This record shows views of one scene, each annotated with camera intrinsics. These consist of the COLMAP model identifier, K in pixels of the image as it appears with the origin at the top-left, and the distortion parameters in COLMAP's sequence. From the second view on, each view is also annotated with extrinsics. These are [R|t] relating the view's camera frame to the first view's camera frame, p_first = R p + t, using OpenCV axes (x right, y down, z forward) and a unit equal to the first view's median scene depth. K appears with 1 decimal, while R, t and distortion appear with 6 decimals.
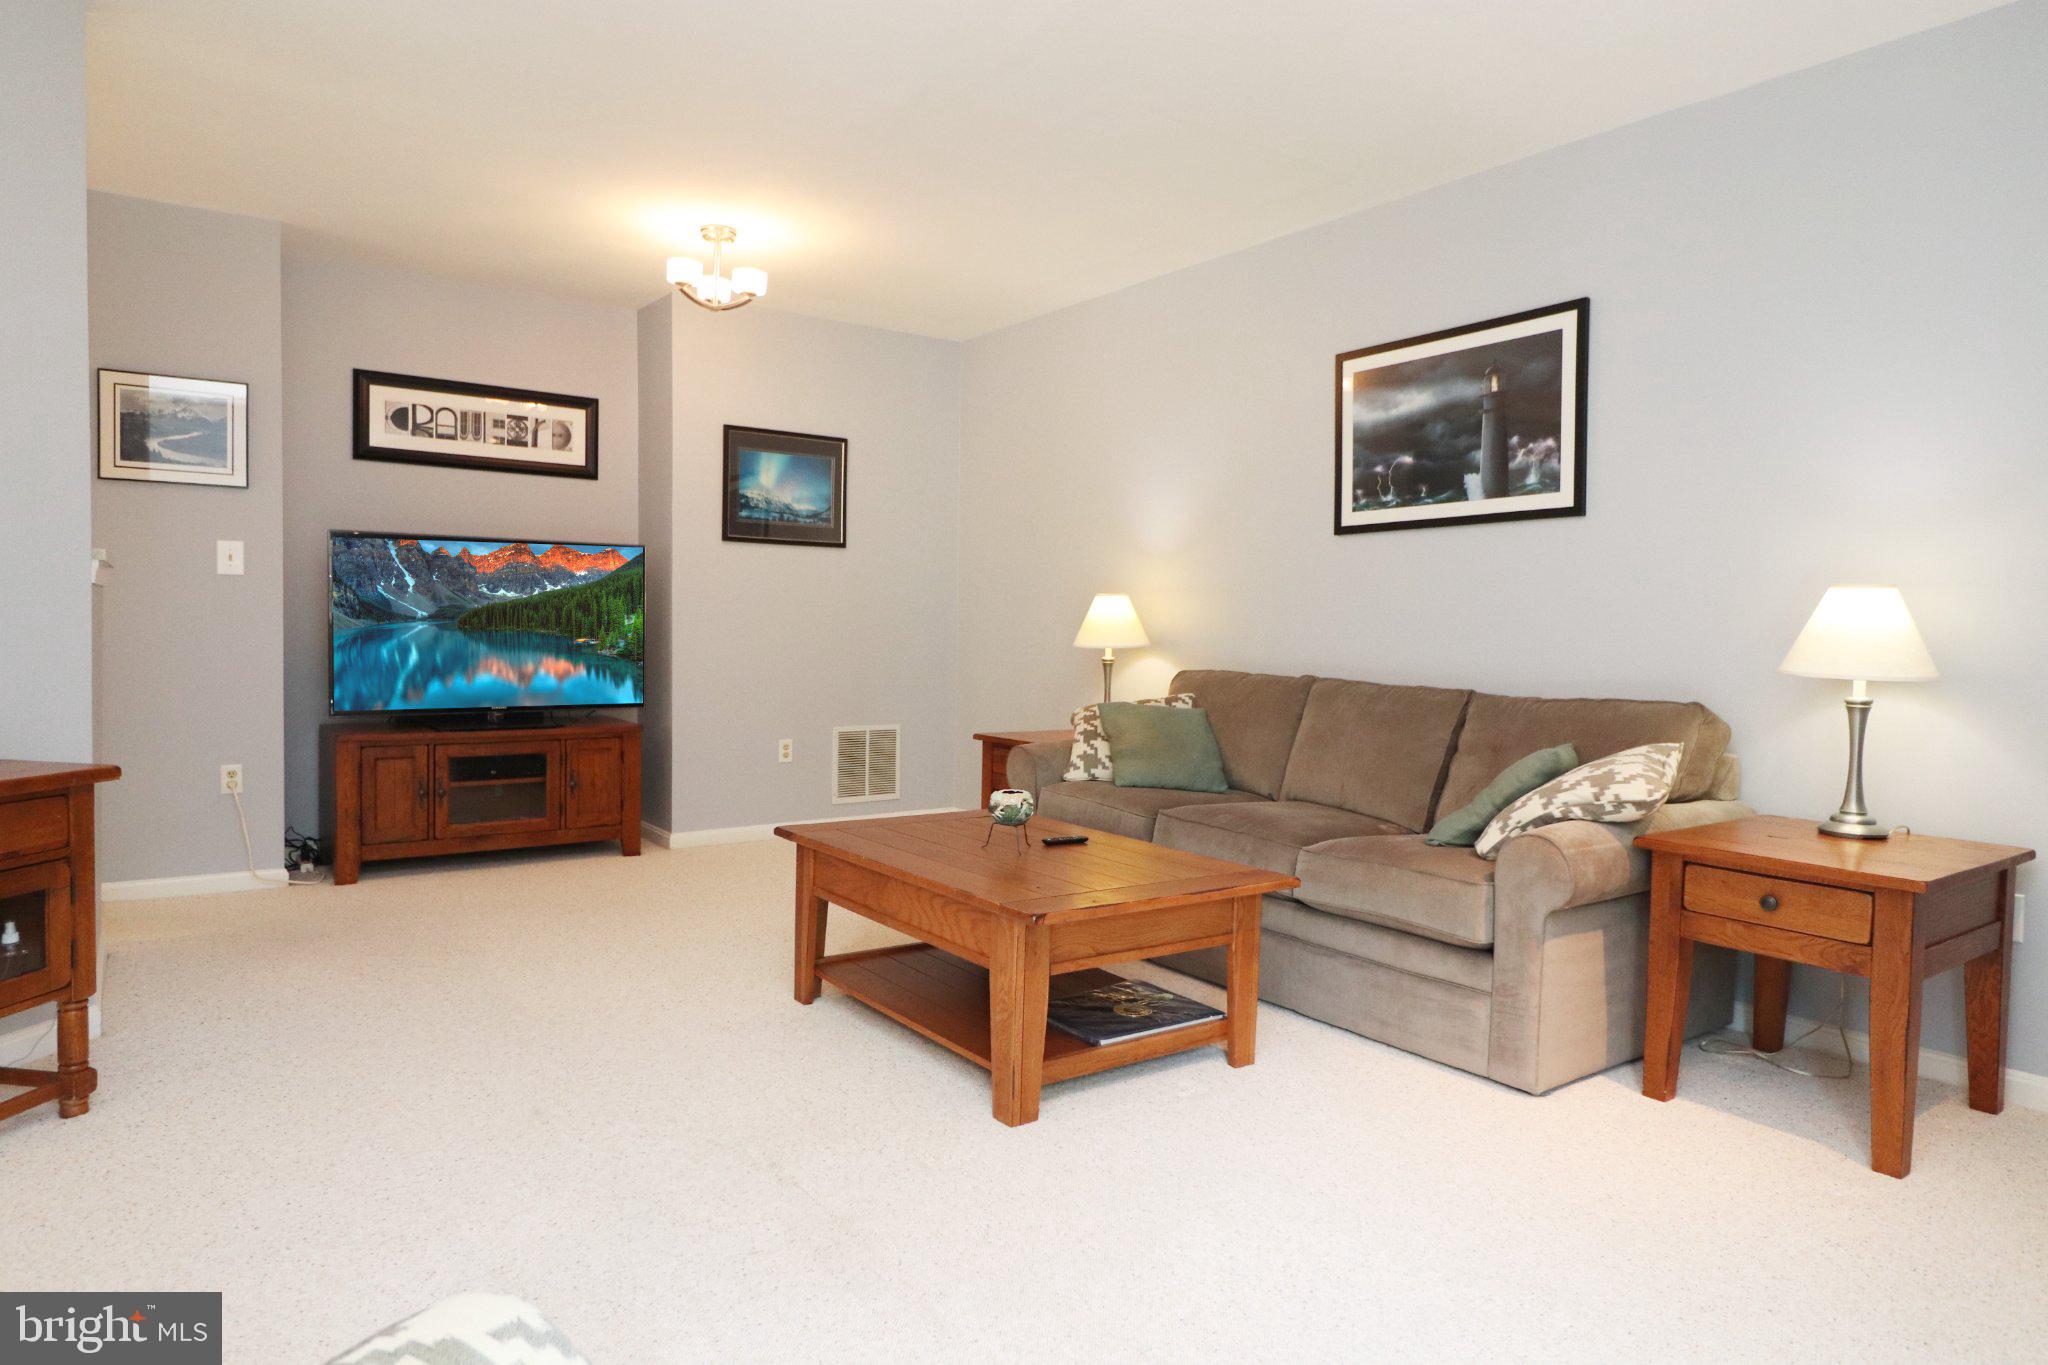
lens RADIAL K [[1204.0, 0, 1030.3], [0, 1204.0, 671.8], [0, 0, 1]] dist [0.004534, -0.011513]
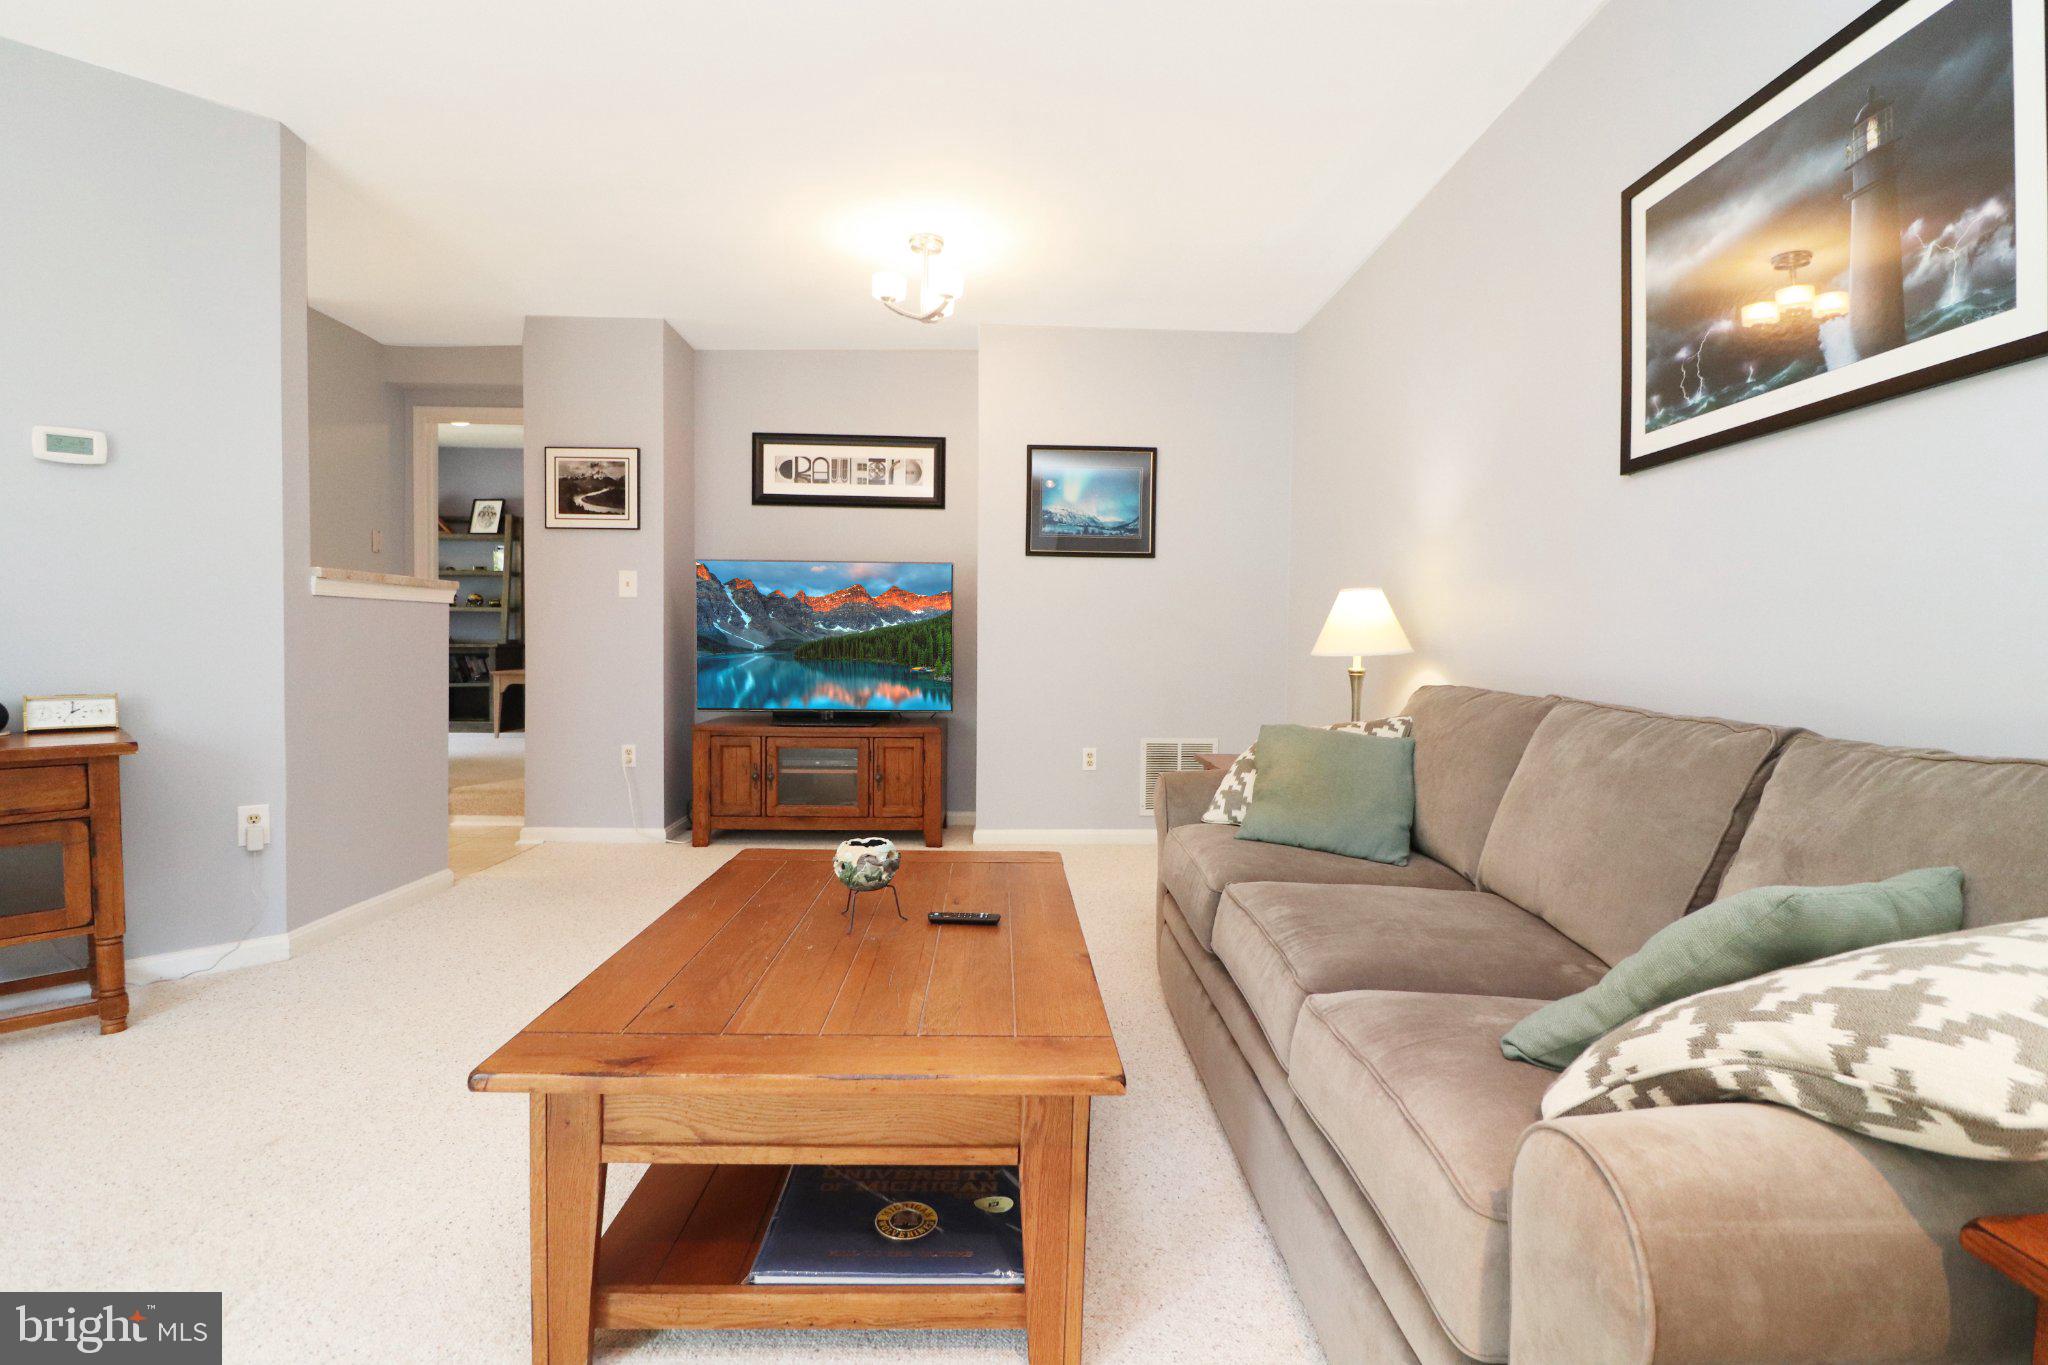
lens RADIAL K [[942.7, 0, 1037.8], [0, 942.7, 673.5], [0, 0, 1]] dist [-0.001561, -0.012490]
pose [[0.833366, 0.011196, -0.552608, 0.271265], [-0.019177, 0.999779, -0.008665, 0.001285], [0.552389, 0.017818, 0.833396, 0.418760]]
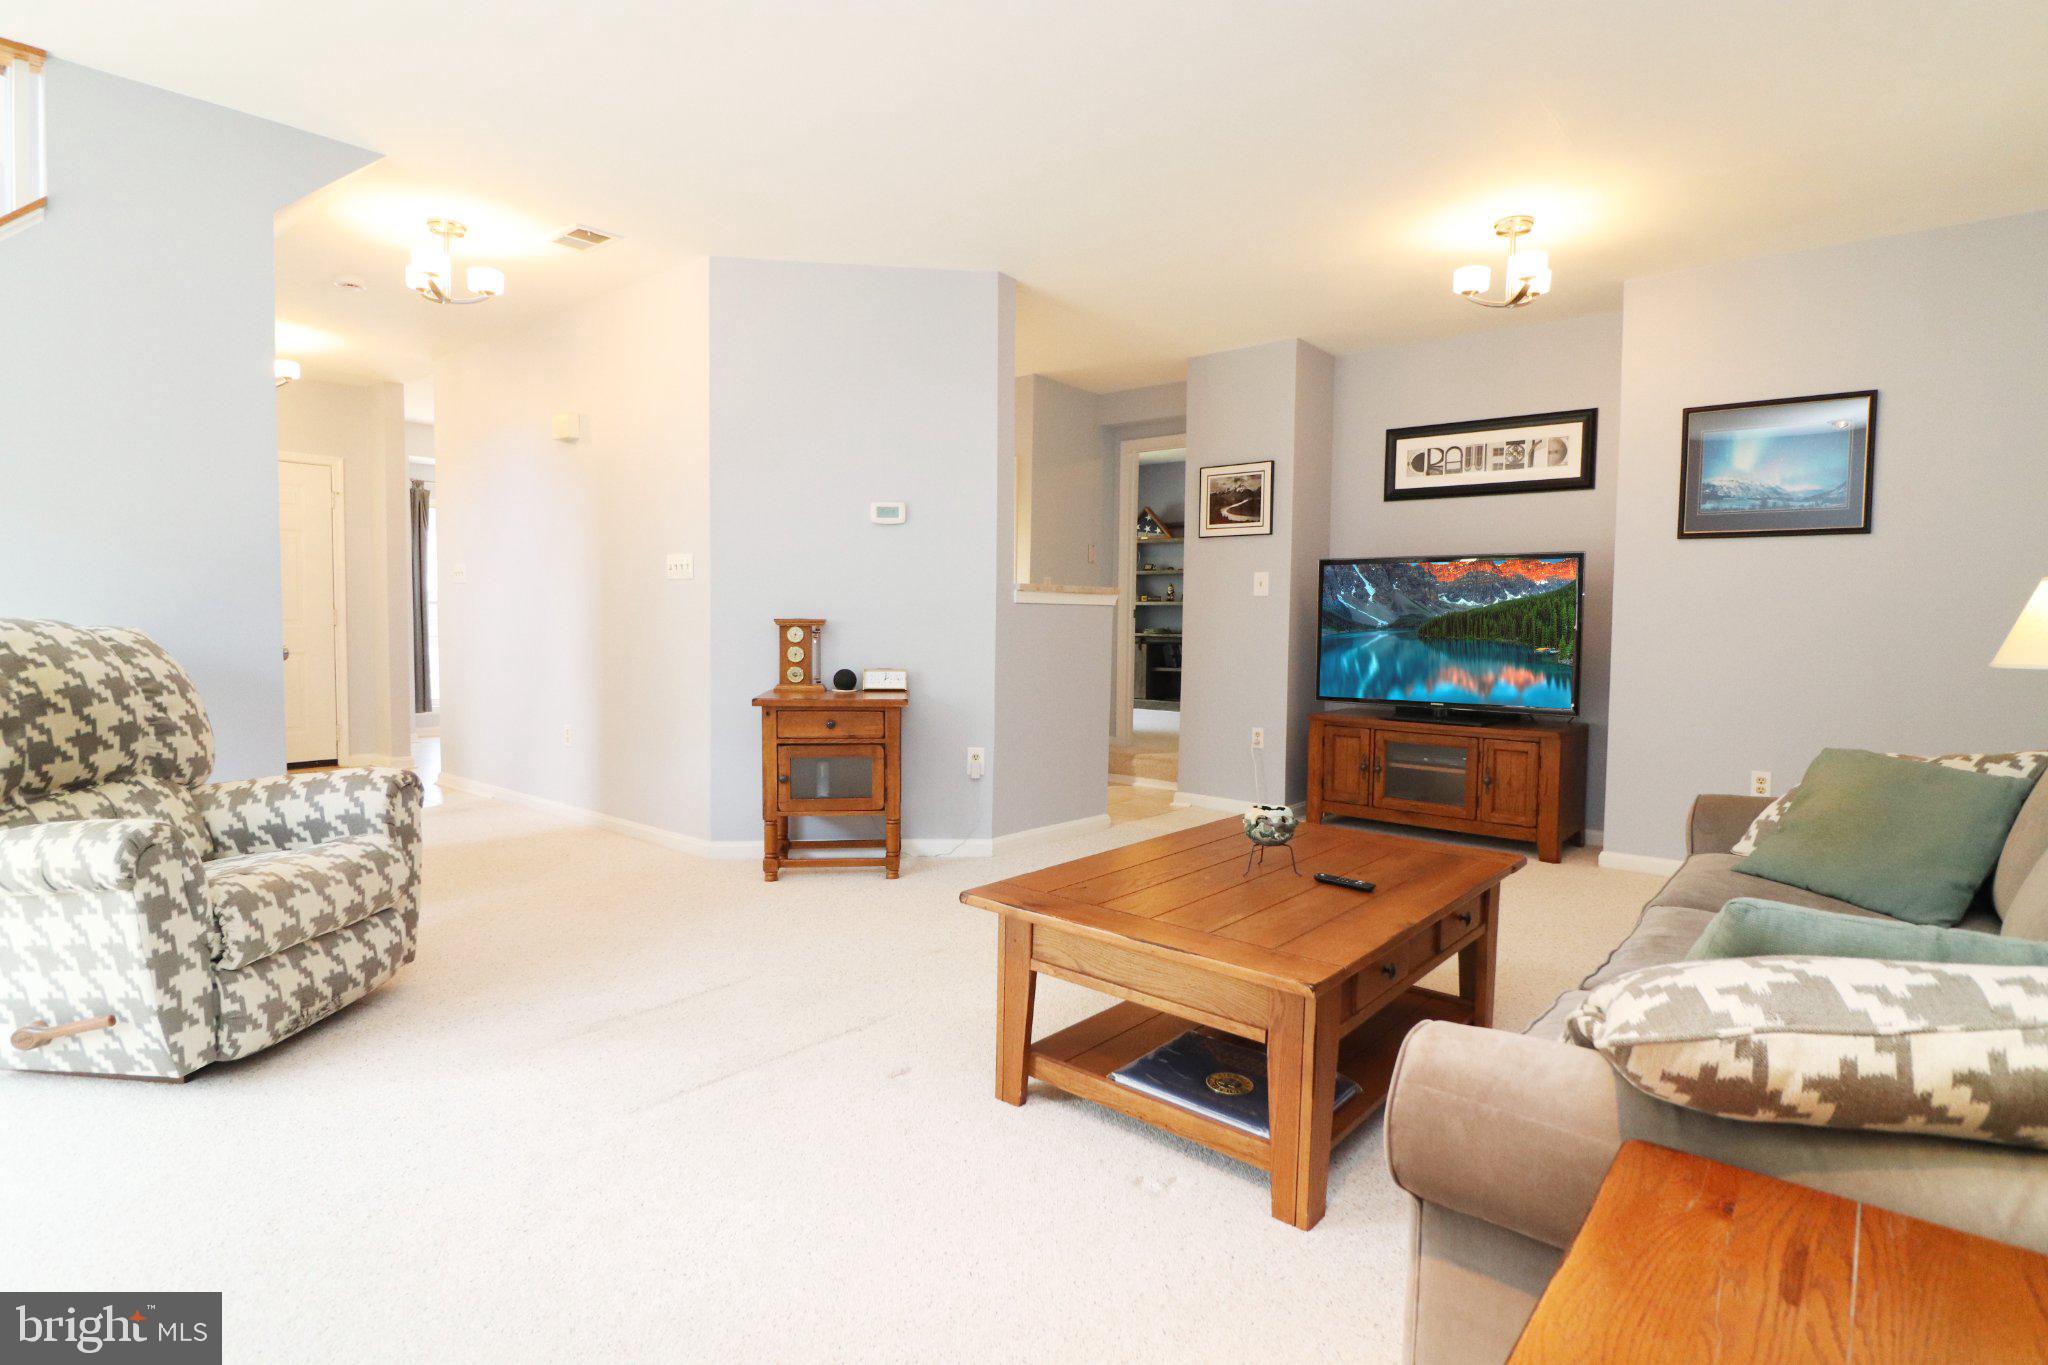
lens RADIAL K [[1031.3, 0, 1035.0], [0, 1031.3, 678.7], [0, 0, 1]] dist [-0.010315, -0.001313]
pose [[0.245129, 0.041815, -0.968588, 0.483443], [-0.047517, 0.998387, 0.031076, -0.007799], [0.968325, 0.038407, 0.246721, 0.457337]]
